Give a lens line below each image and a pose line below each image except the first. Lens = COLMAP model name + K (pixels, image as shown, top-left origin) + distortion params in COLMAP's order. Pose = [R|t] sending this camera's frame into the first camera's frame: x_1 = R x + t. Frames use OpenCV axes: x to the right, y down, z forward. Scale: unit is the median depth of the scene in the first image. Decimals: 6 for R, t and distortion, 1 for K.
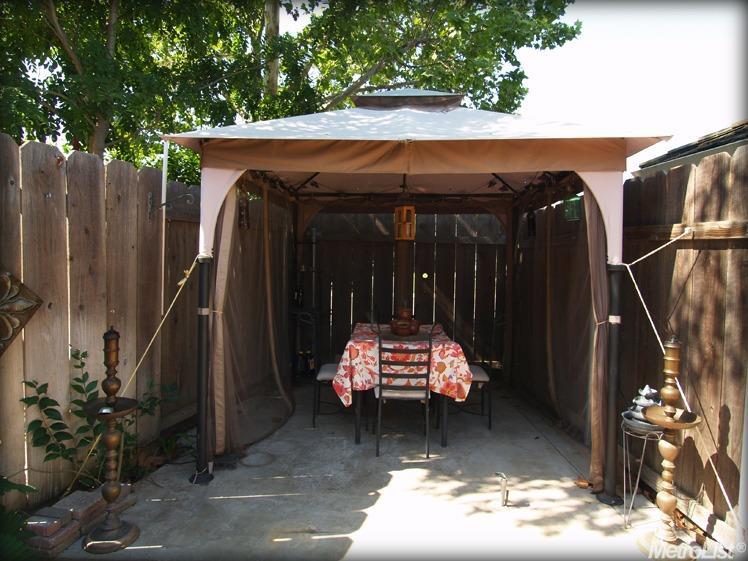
lens RADIAL K [[476.7, 0, 374.4], [0, 476.7, 278.1], [0, 0, 1]] dist [-0.027452, 0.001751]
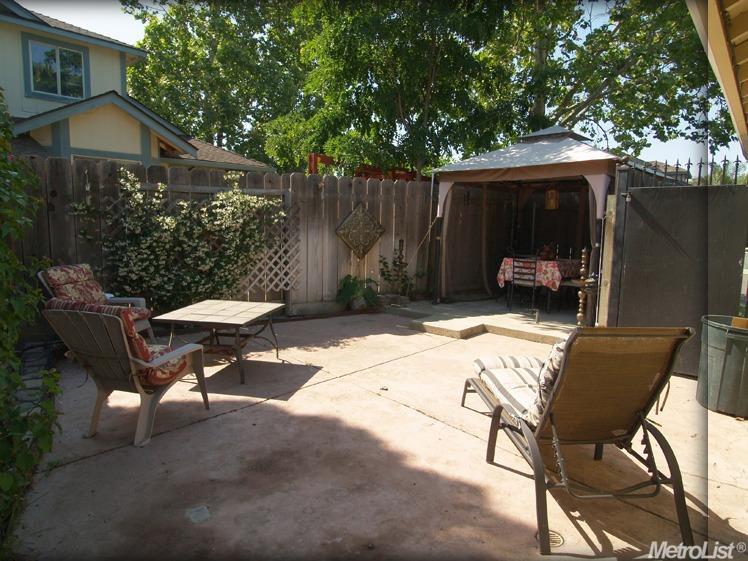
lens RADIAL K [[476.7, 0, 374.2], [0, 476.7, 281.2], [0, 0, 1]] dist [-0.027452, 0.001751]
pose [[0.754019, 0.079988, -0.651964, 1.033670], [-0.037766, 0.996195, 0.078543, 0.107973], [0.655766, -0.034601, 0.754171, -1.126692]]
